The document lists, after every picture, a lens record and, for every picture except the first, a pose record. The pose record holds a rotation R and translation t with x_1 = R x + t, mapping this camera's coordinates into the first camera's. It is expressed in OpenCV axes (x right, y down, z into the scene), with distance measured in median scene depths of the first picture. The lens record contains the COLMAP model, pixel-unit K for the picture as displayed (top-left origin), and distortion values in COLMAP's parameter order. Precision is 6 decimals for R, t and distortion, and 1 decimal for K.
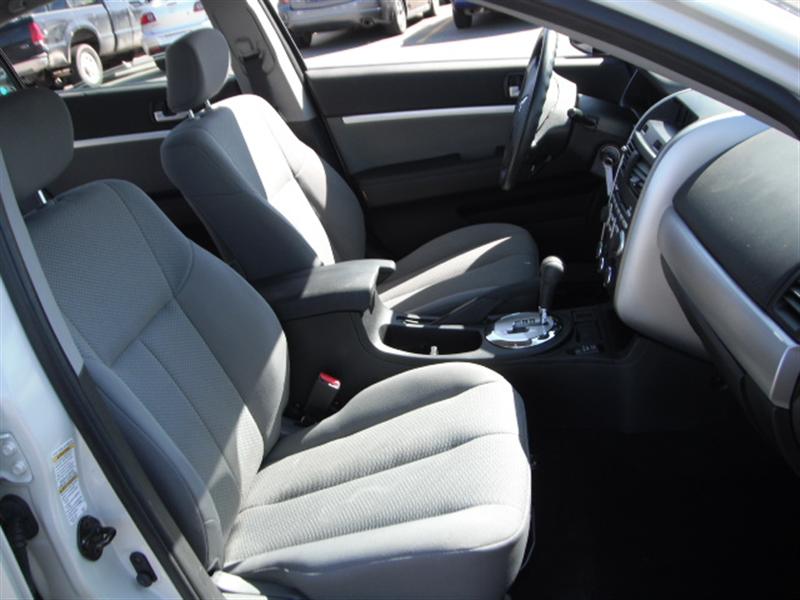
lens RADIAL K [[861.5, 0, 400.0], [0, 861.5, 300.0], [0, 0, 1]] dist [-0.240801, 0.159278]
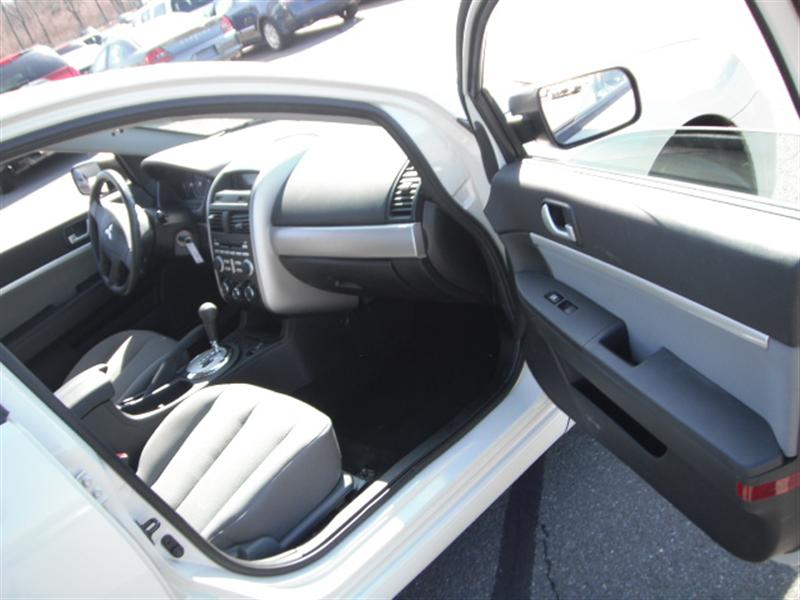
lens RADIAL K [[861.5, 0, 400.0], [0, 861.5, 300.0], [0, 0, 1]] dist [-0.240801, 0.159278]
pose [[0.662452, -0.398243, 0.634476, -0.507700], [0.510069, 0.860103, 0.007303, 0.100385], [-0.548623, 0.318789, 0.772908, -0.276809]]
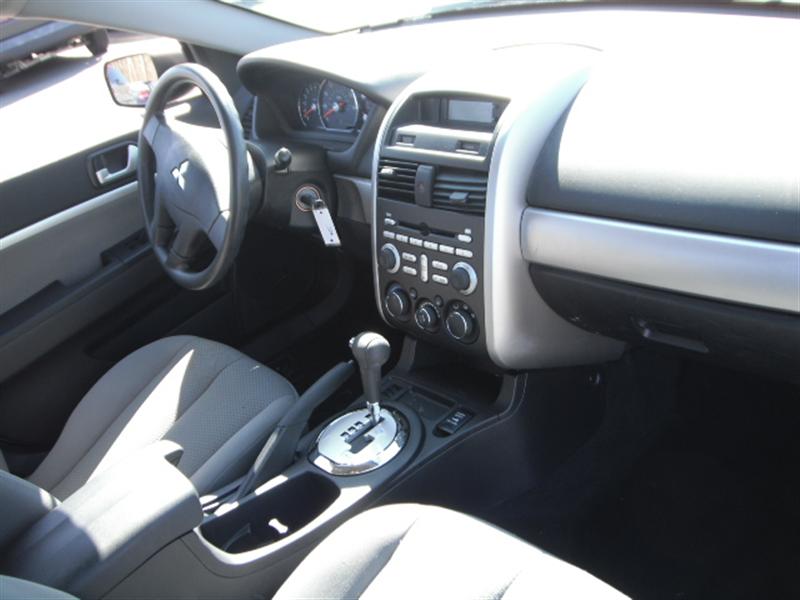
lens RADIAL K [[861.5, 0, 400.0], [0, 861.5, 300.0], [0, 0, 1]] dist [-0.240801, 0.159278]
pose [[0.682133, -0.368766, 0.631432, -0.275293], [0.418074, 0.905146, 0.076975, -0.126401], [-0.599923, 0.211478, 0.771602, 0.392995]]
